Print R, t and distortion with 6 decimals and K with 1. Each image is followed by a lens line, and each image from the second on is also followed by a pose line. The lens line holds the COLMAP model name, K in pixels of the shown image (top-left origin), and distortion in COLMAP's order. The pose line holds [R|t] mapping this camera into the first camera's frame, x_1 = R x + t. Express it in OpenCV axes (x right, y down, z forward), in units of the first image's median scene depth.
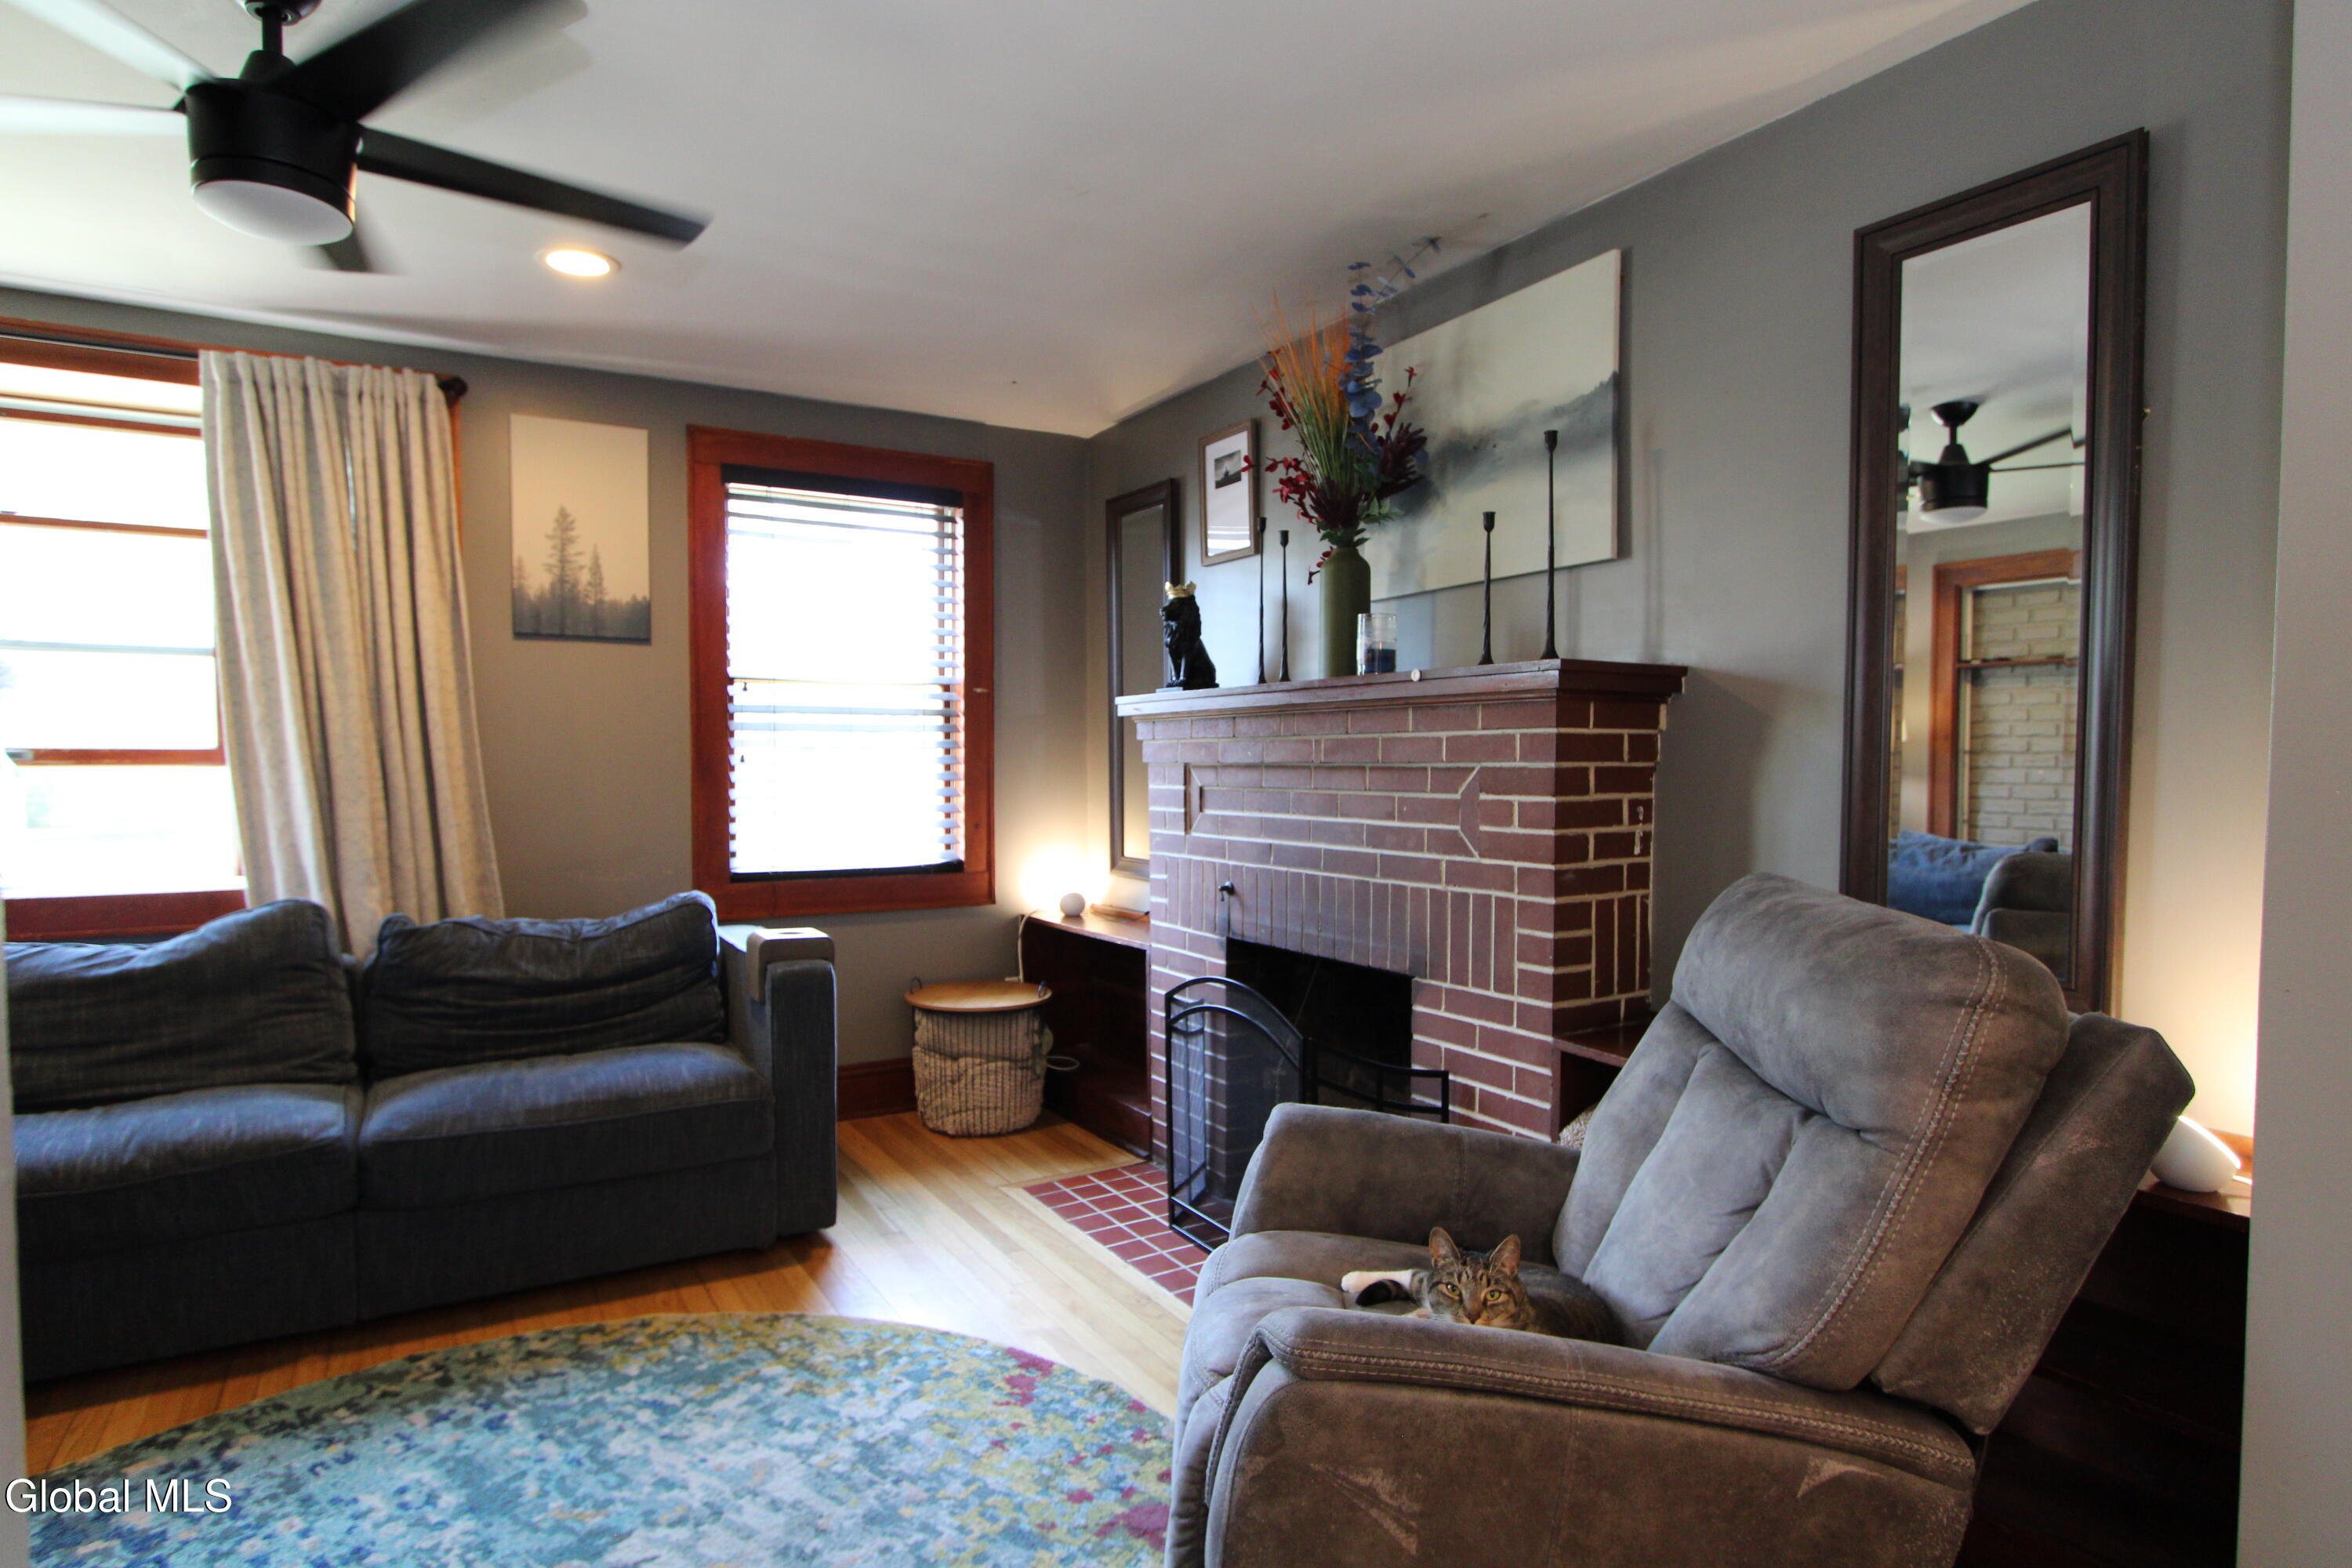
lens RADIAL K [[1273.3, 0, 1161.5], [0, 1273.3, 796.2], [0, 0, 1]] dist [-0.016408, 0.006073]
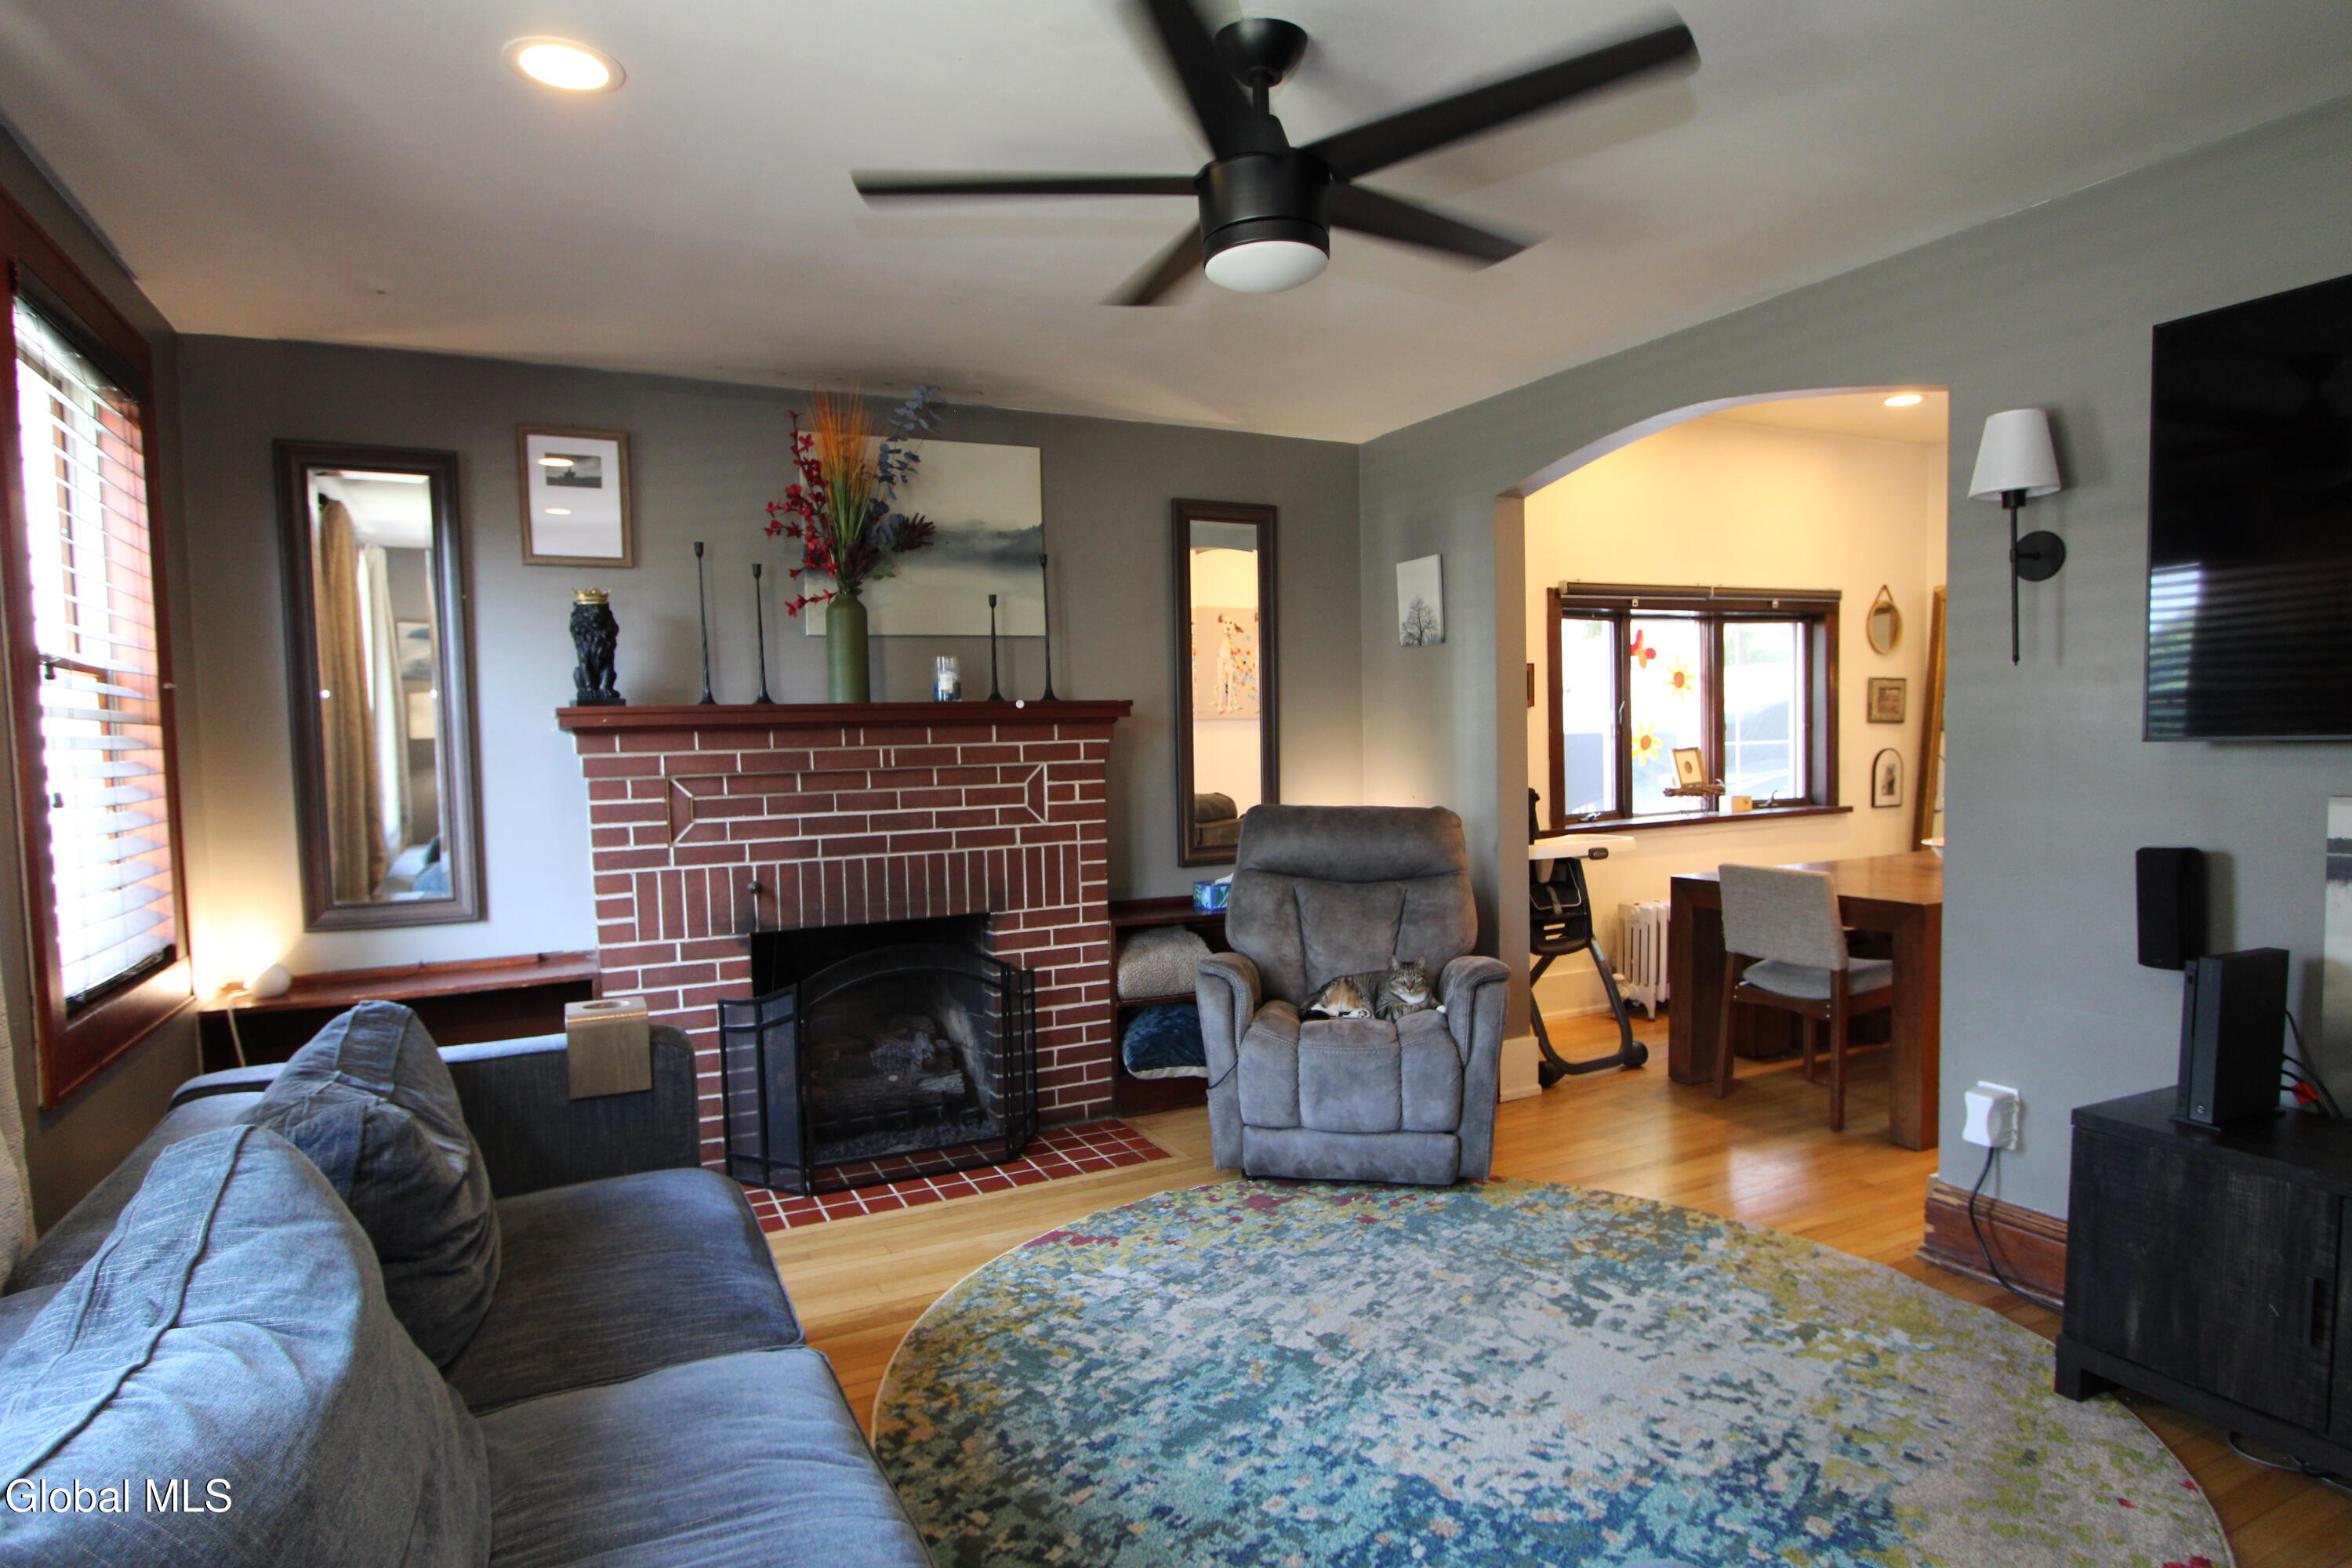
lens RADIAL K [[1273.3, 0, 1164.8], [0, 1273.3, 783.7], [0, 0, 1]] dist [-0.016408, 0.006073]
pose [[0.071323, -0.036463, 0.996787, -1.396064], [0.053640, 0.998026, 0.032670, -0.045790], [-0.996010, 0.051138, 0.073138, 0.797848]]
